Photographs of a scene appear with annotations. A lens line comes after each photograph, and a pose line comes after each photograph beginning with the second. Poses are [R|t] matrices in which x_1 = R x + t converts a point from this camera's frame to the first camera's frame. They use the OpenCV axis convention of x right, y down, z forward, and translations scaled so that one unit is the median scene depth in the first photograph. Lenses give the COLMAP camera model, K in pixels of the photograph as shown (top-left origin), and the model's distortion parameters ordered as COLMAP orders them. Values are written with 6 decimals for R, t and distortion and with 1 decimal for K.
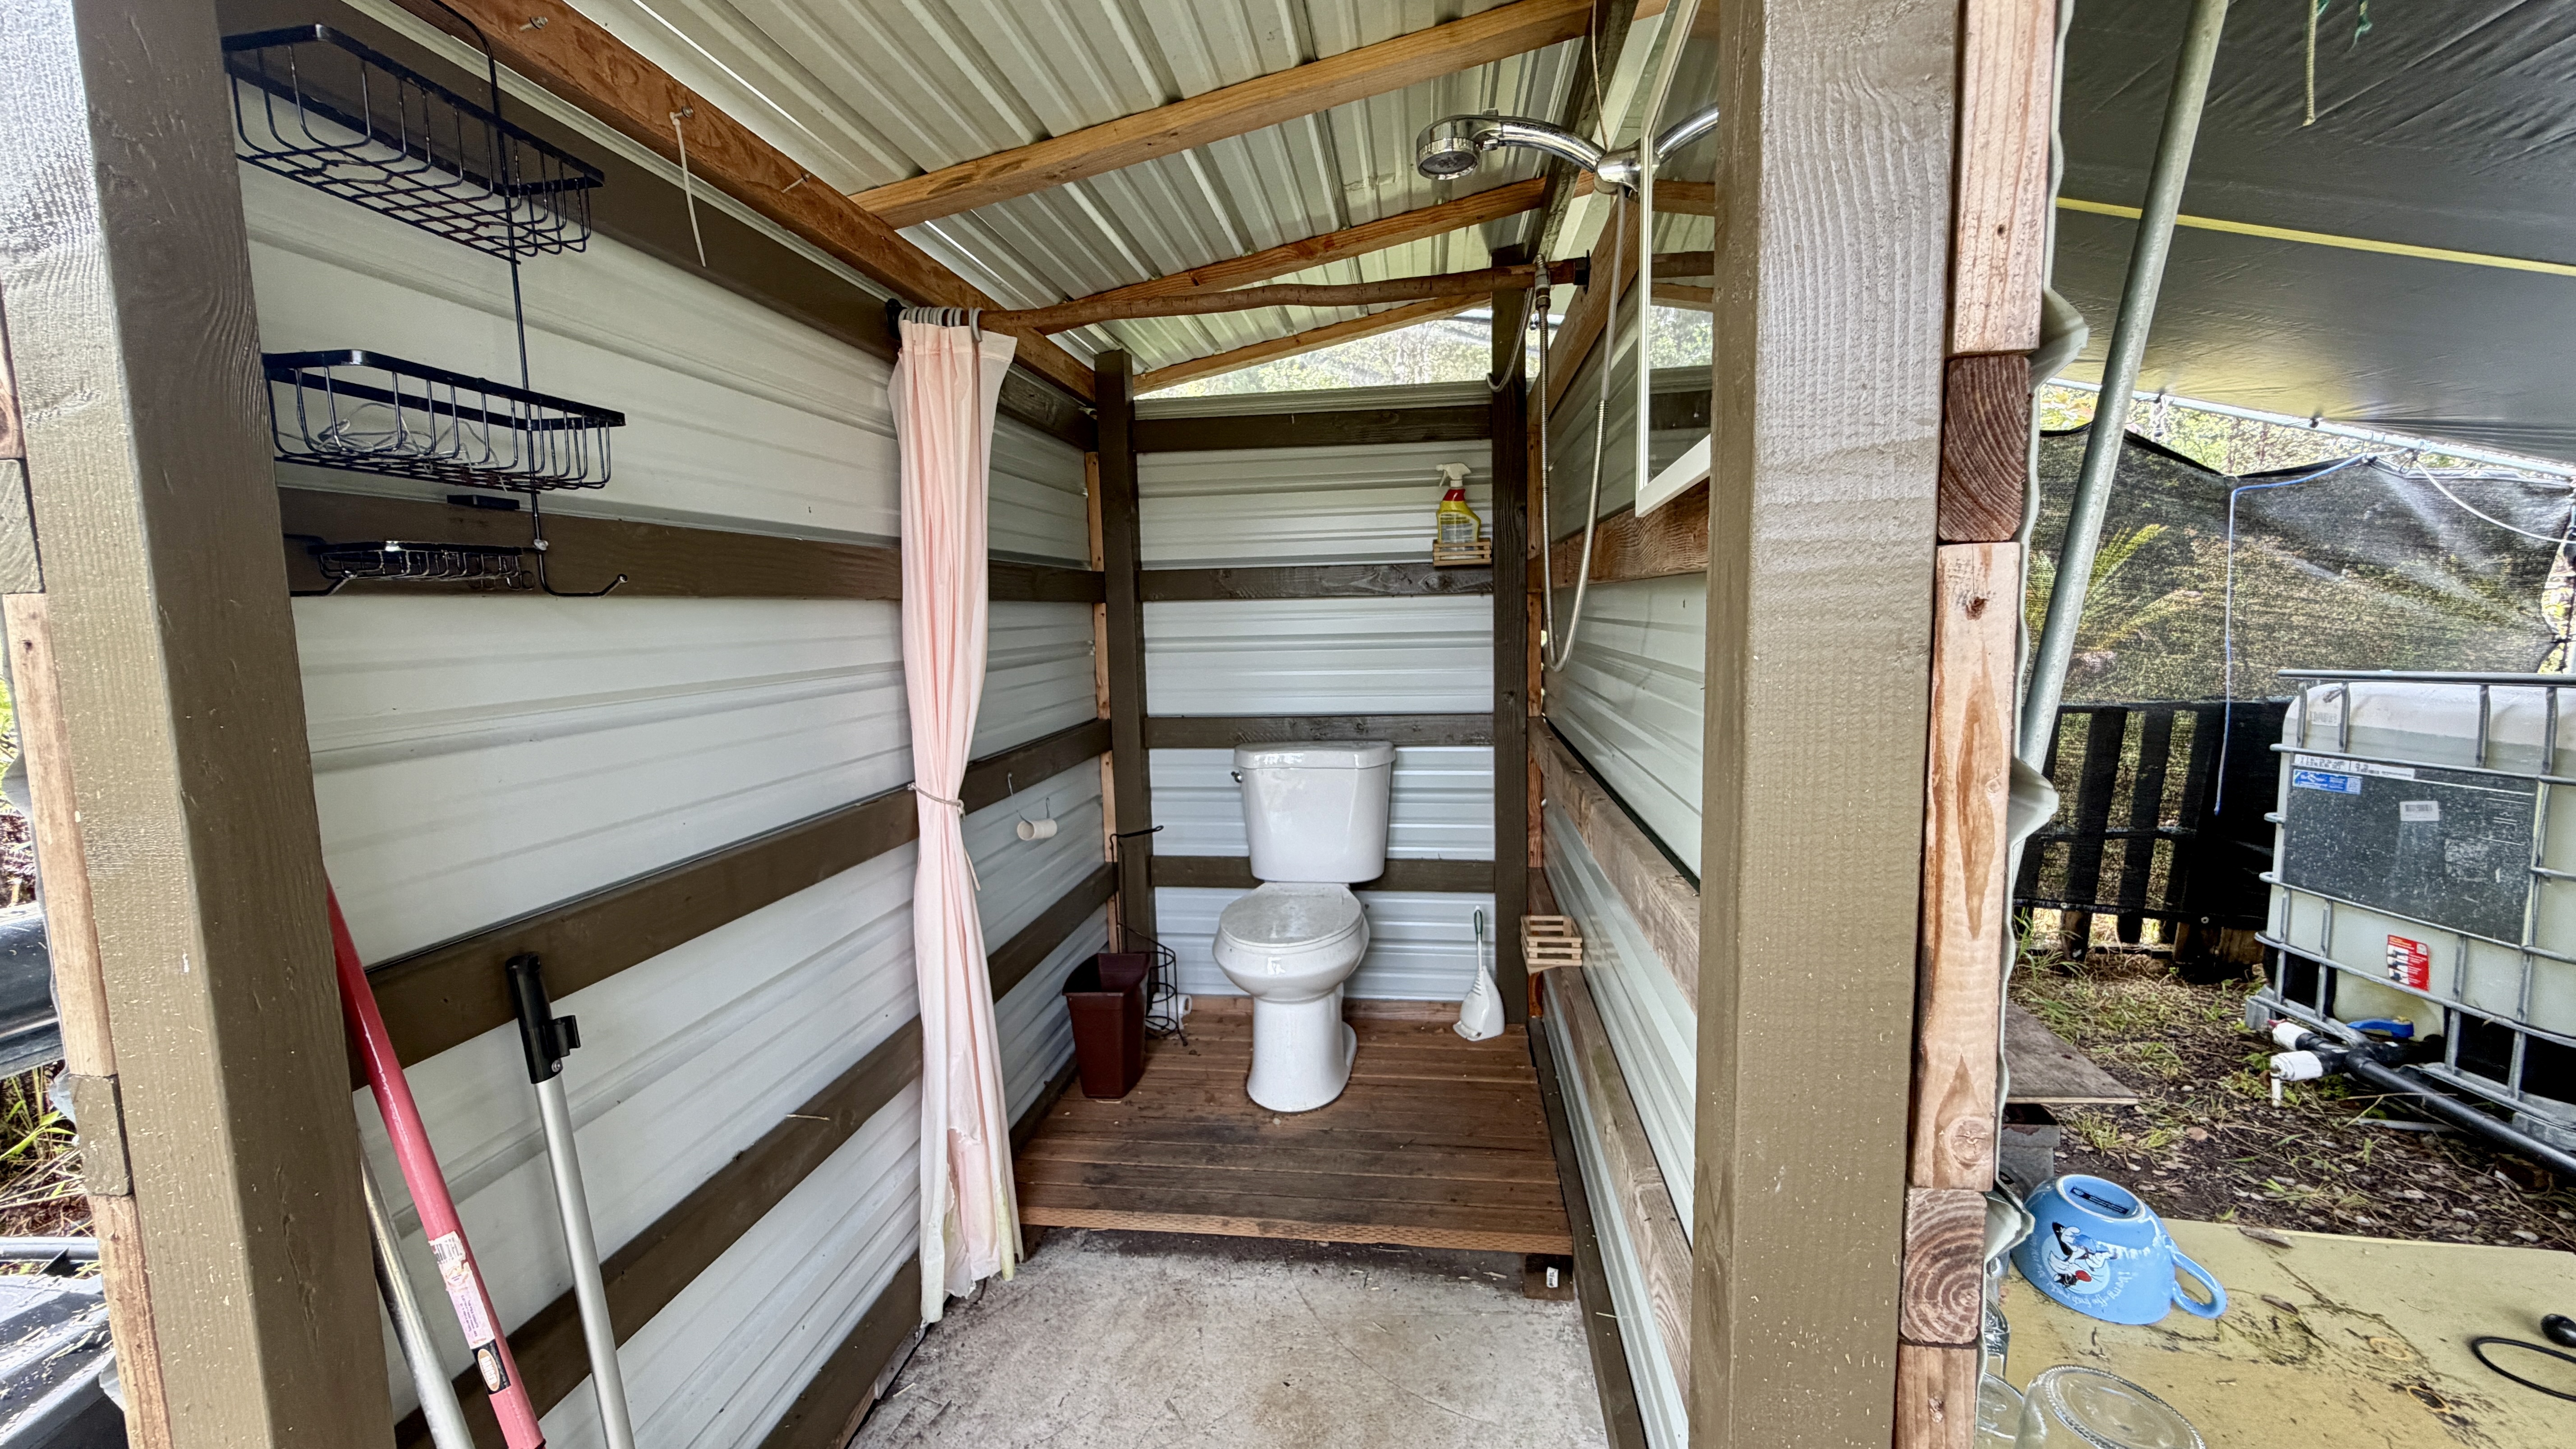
lens RADIAL K [[1037.9, 0, 1288.0], [0, 1037.9, 724.5], [0, 0, 1]] dist [-0.001729, 0.000249]
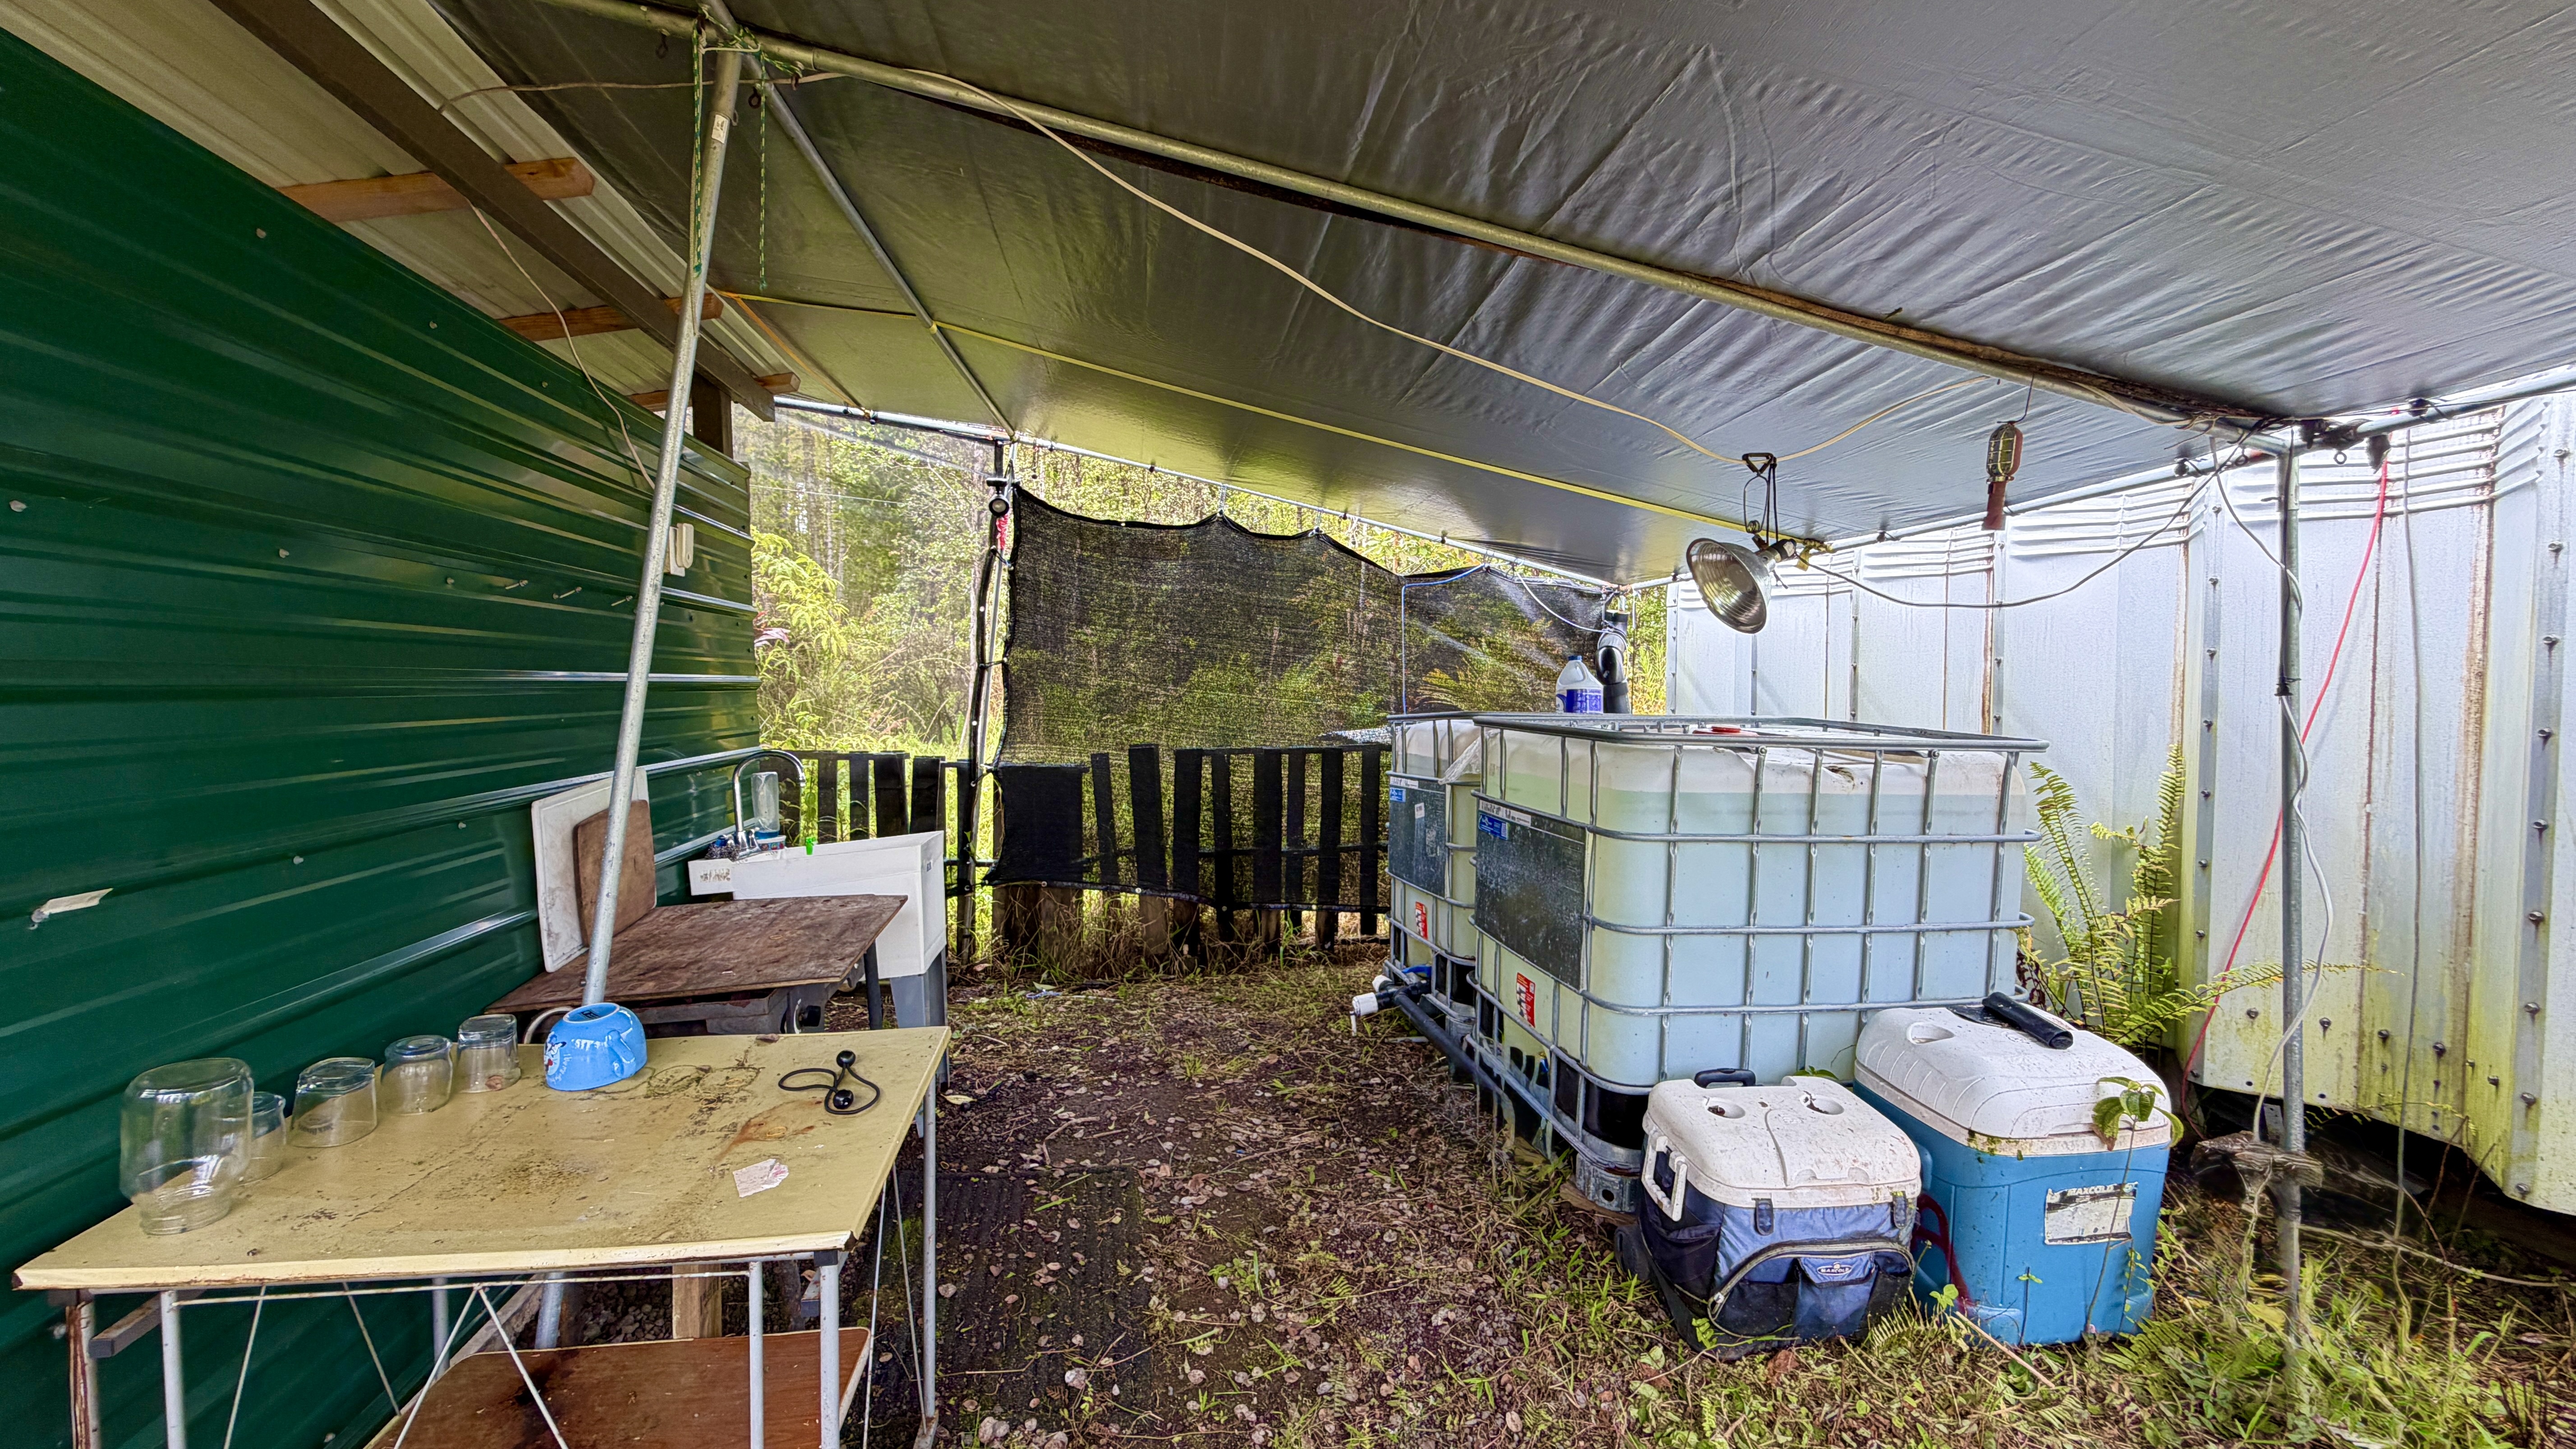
lens RADIAL K [[1037.9, 0, 1288.0], [0, 1037.9, 724.5], [0, 0, 1]] dist [-0.001729, 0.000249]
pose [[0.949234, 0.002045, 0.314565, 0.361425], [0.021024, 0.997330, -0.069928, 0.046432], [-0.313868, 0.072991, 0.946657, -0.223685]]
